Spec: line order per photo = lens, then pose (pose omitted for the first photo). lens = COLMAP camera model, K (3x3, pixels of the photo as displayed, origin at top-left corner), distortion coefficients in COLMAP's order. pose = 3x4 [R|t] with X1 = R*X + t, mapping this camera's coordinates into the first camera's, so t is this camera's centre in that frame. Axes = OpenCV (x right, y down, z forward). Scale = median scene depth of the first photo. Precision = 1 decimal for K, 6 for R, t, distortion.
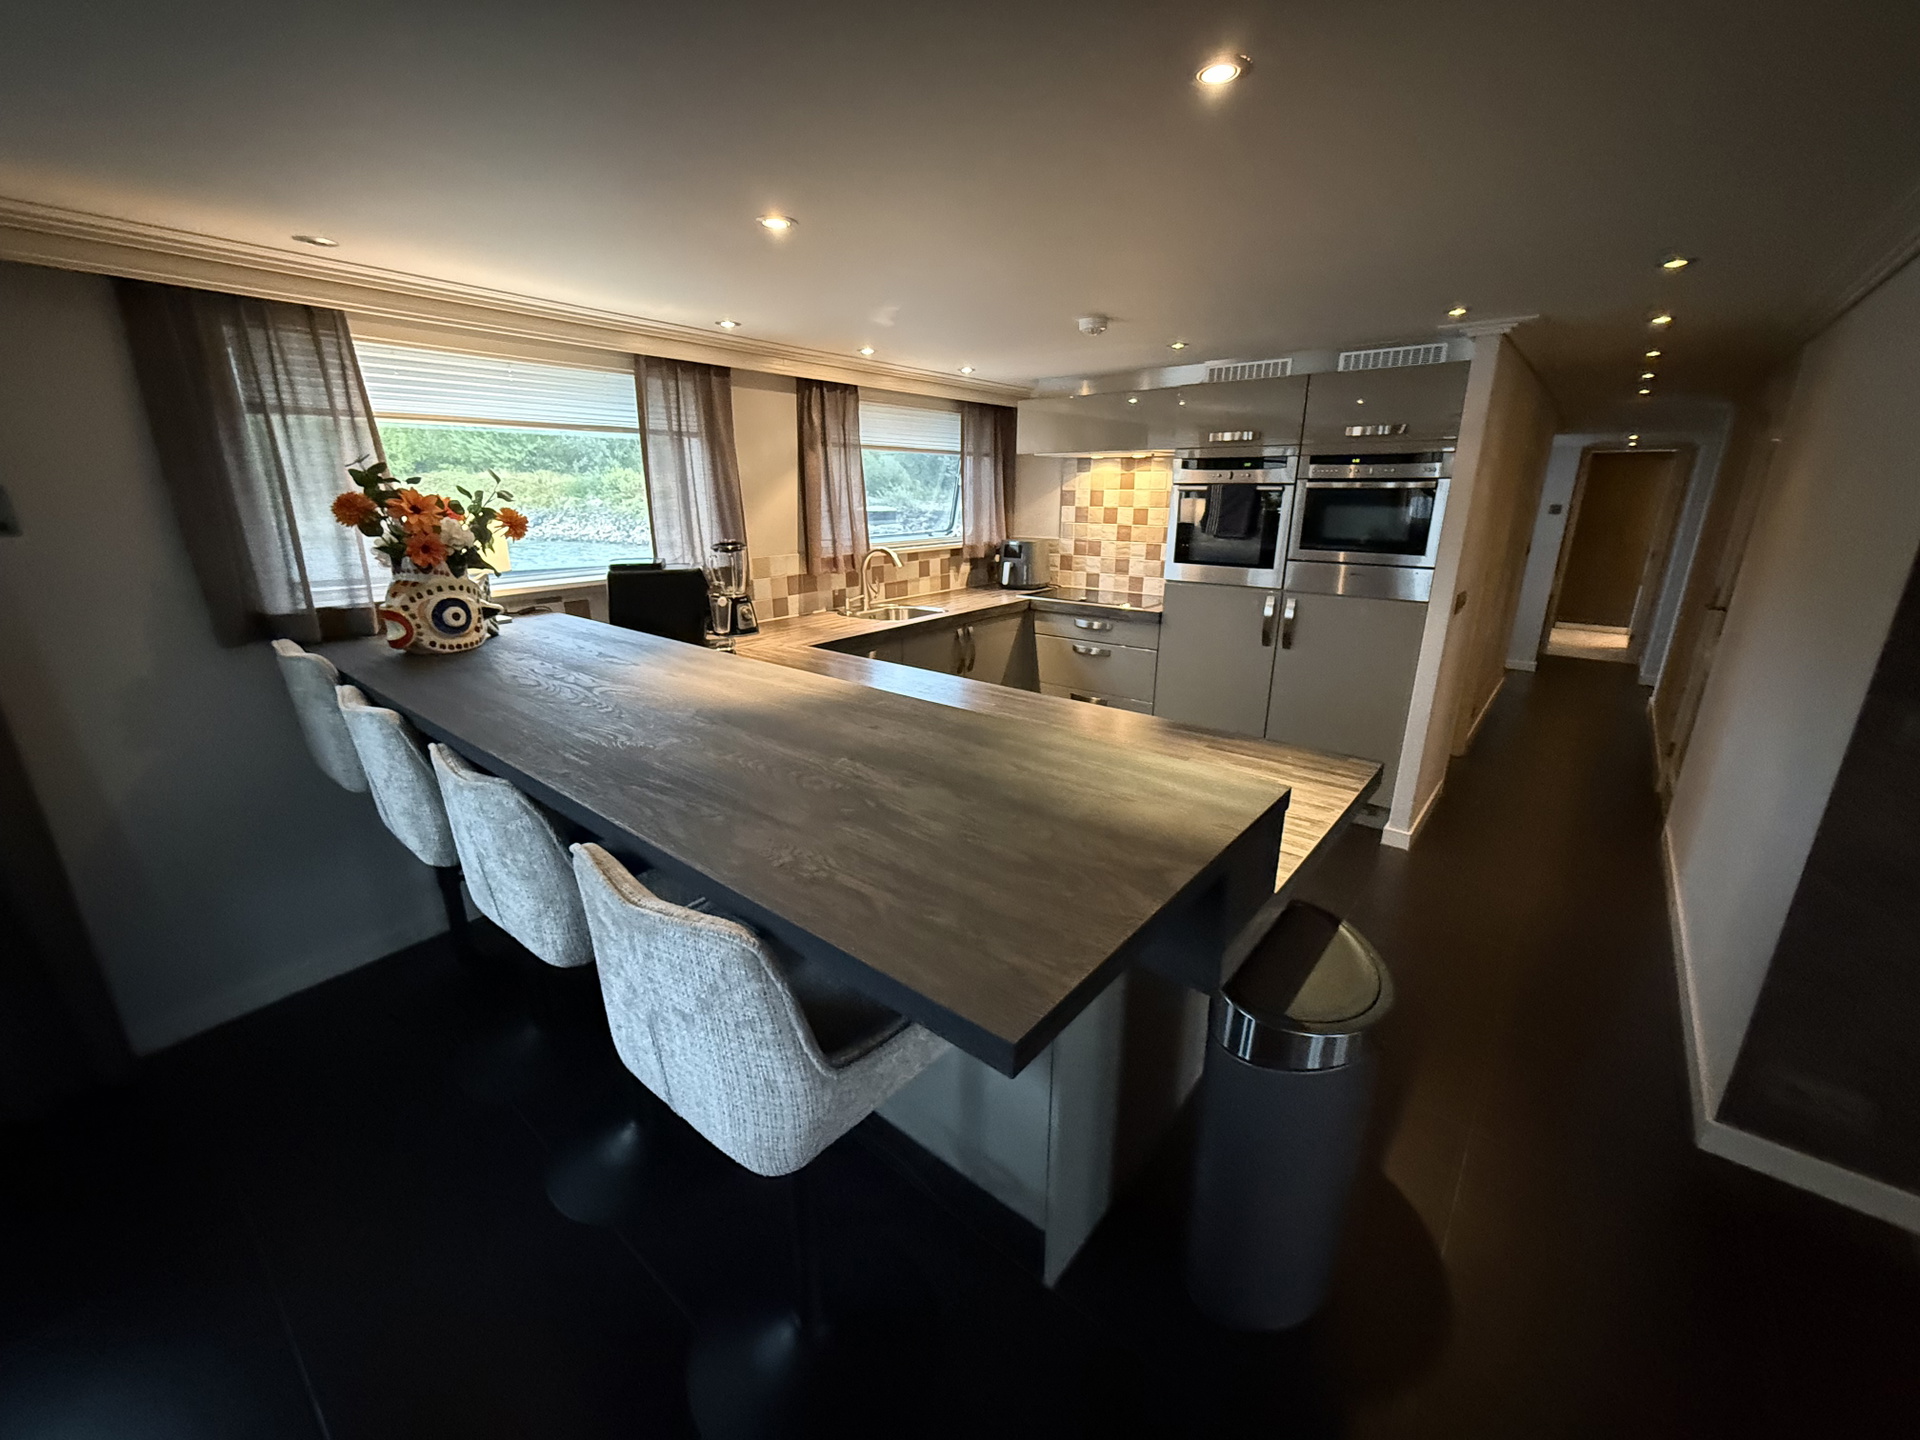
lens RADIAL K [[763.6, 0, 967.3], [0, 763.6, 717.9], [0, 0, 1]] dist [0.017619, 0.000049]
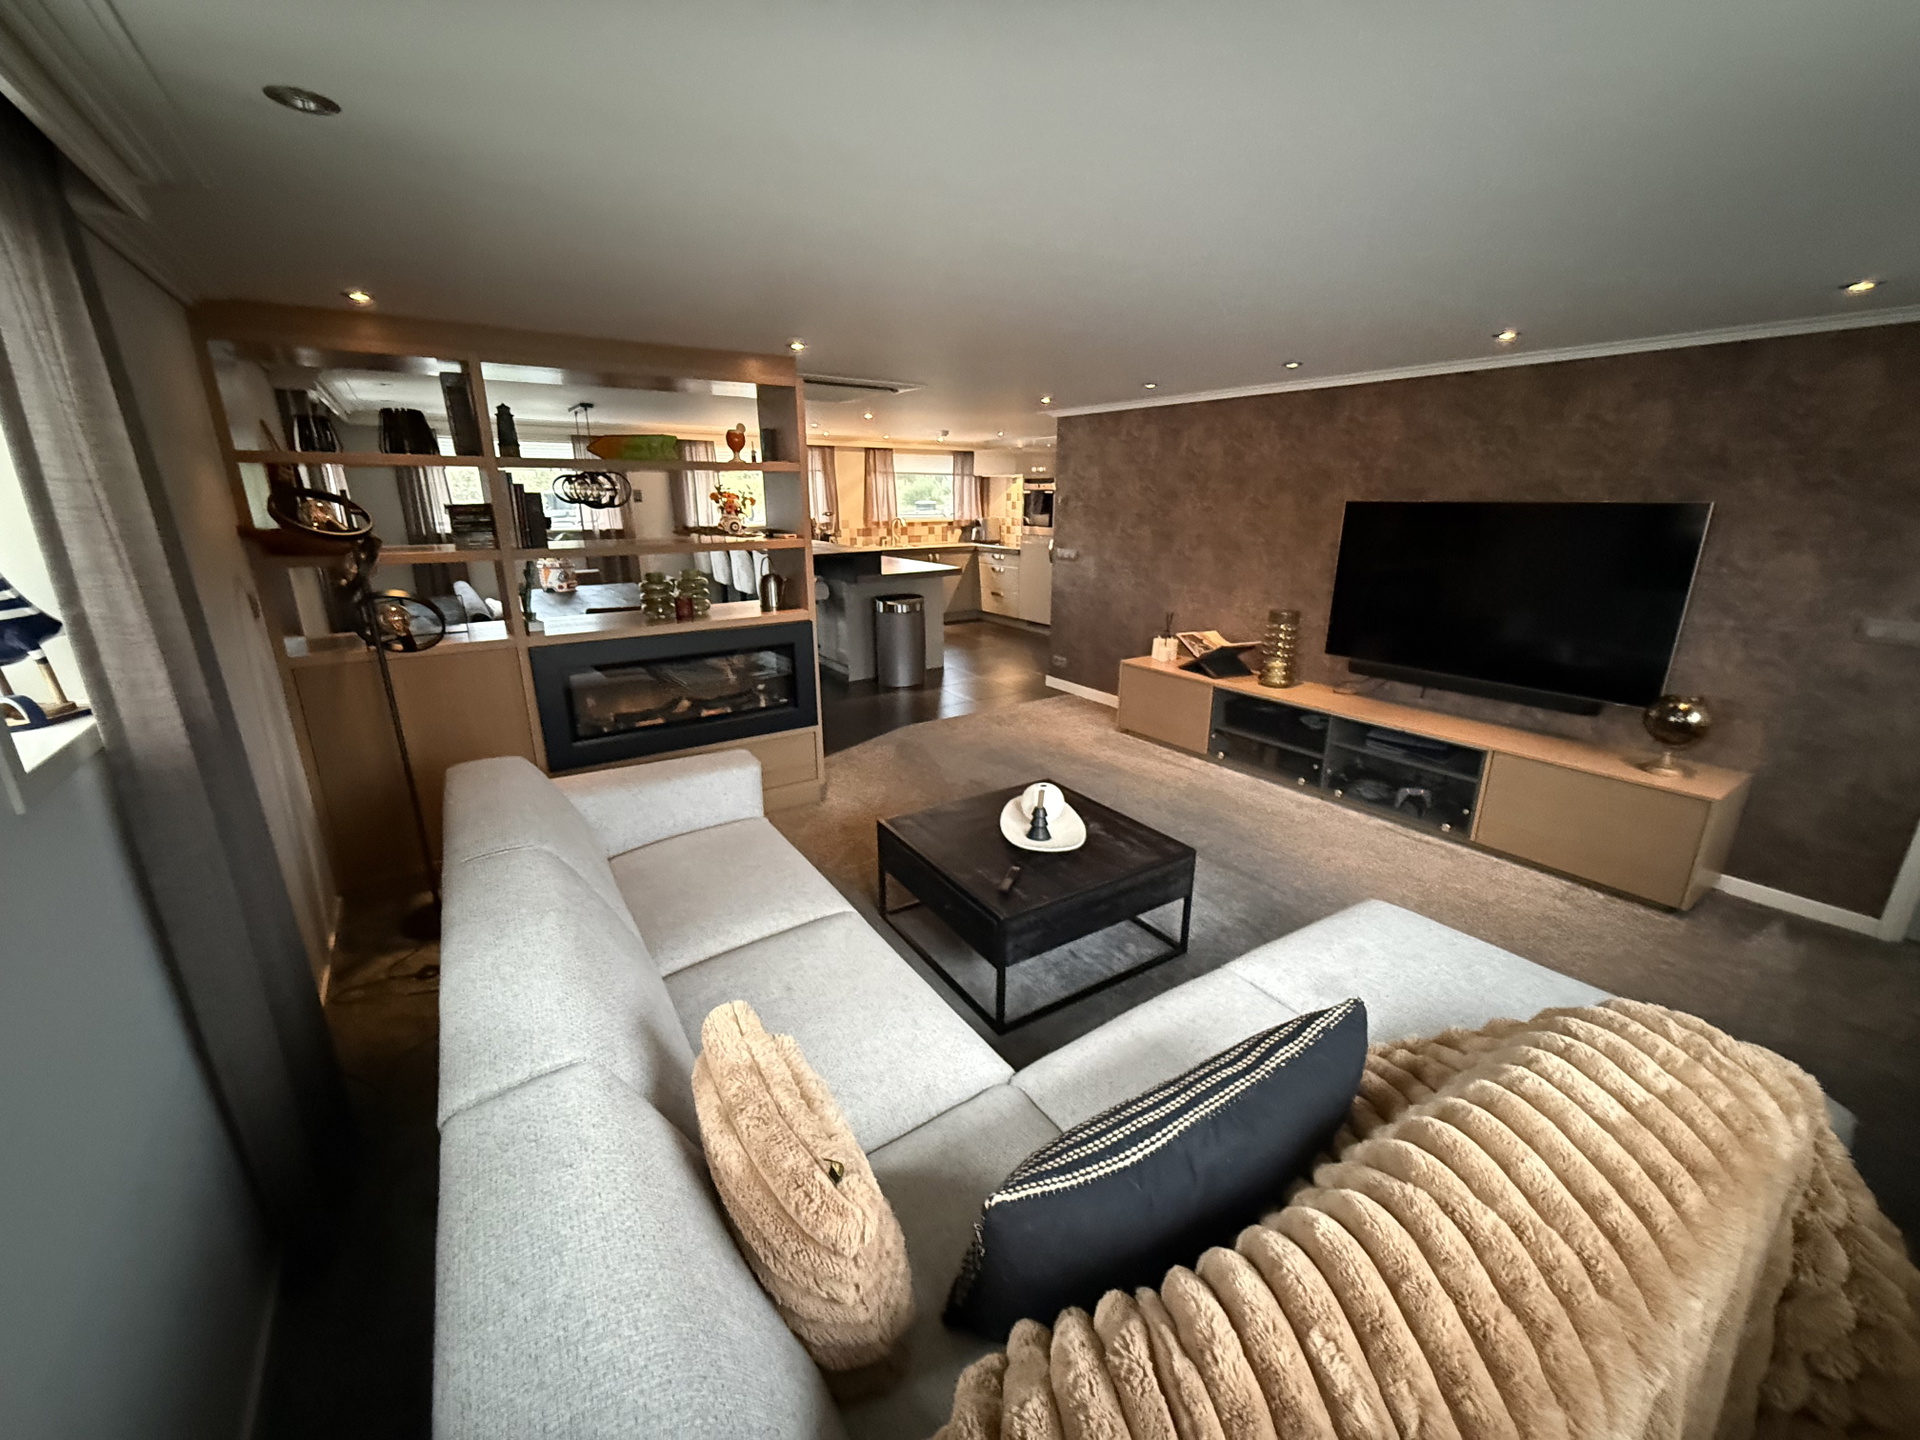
lens RADIAL K [[763.6, 0, 967.3], [0, 763.6, 717.9], [0, 0, 1]] dist [0.017619, 0.000049]
pose [[0.962389, 0.079174, -0.259881, 0.644533], [-0.080573, 0.996735, 0.005280, 0.305768], [0.259451, 0.015858, 0.965626, -1.010198]]
